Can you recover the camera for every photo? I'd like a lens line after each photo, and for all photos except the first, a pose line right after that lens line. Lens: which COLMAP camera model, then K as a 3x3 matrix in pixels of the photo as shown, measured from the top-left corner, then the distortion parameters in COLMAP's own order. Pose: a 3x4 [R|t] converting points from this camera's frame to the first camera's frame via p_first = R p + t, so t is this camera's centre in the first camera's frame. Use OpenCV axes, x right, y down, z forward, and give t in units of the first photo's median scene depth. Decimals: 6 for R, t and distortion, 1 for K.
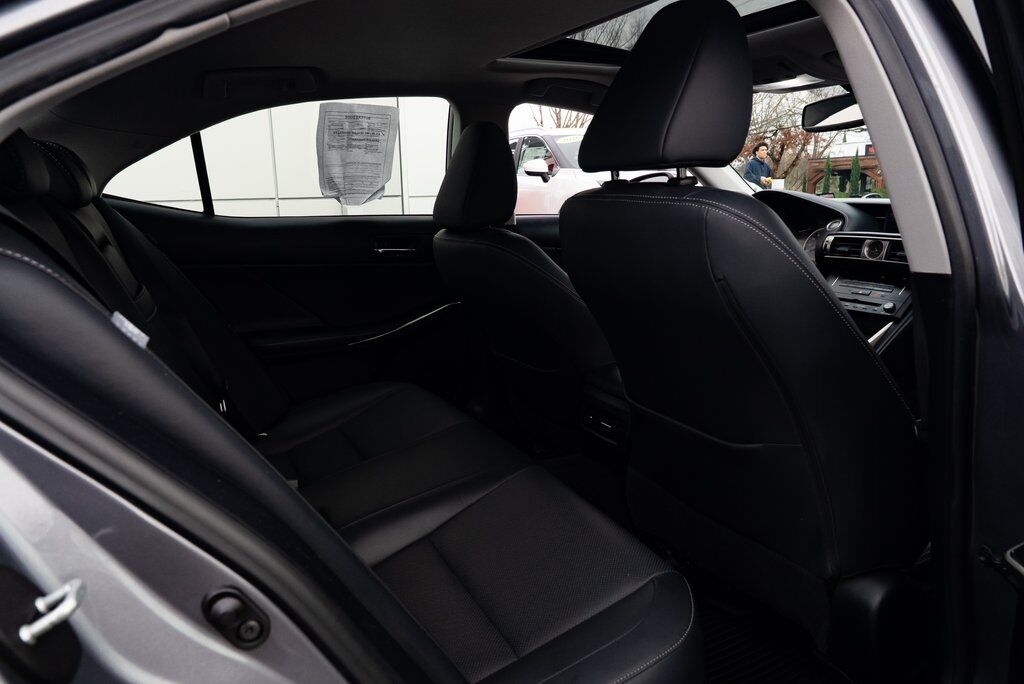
lens RADIAL K [[699.3, 0, 512.0], [0, 699.3, 342.0], [0, 0, 1]] dist [-0.033742, 0.022780]
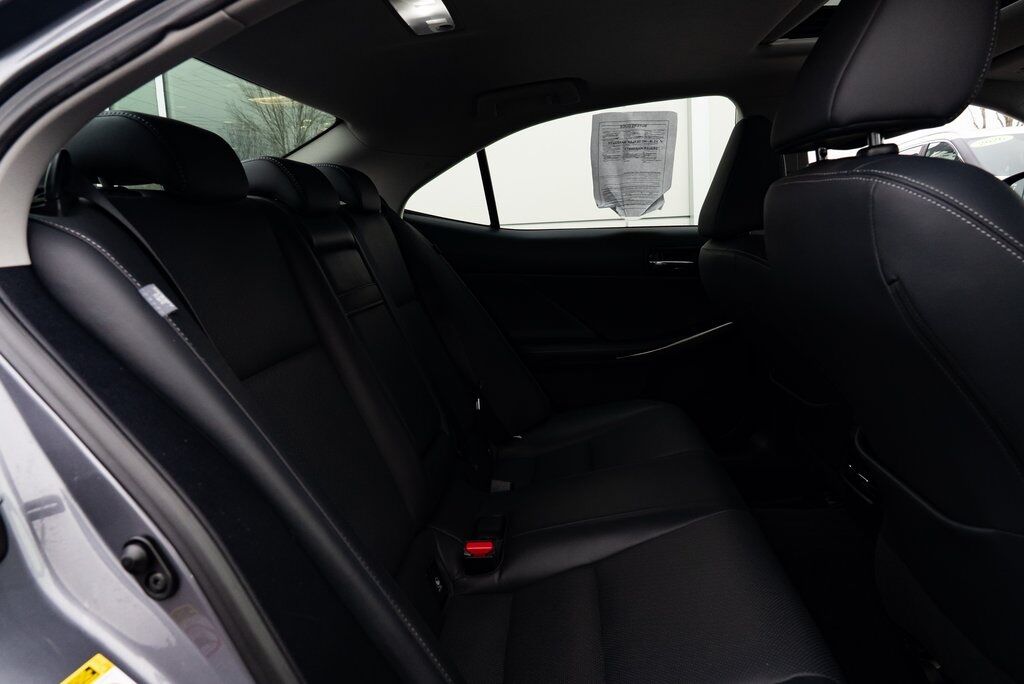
lens RADIAL K [[699.3, 0, 512.0], [0, 699.3, 342.0], [0, 0, 1]] dist [-0.033742, 0.022780]
pose [[0.853319, 0.061390, -0.517763, 0.156593], [-0.079694, 0.996732, -0.013162, 0.005905], [0.515263, 0.052494, 0.855423, 0.092474]]
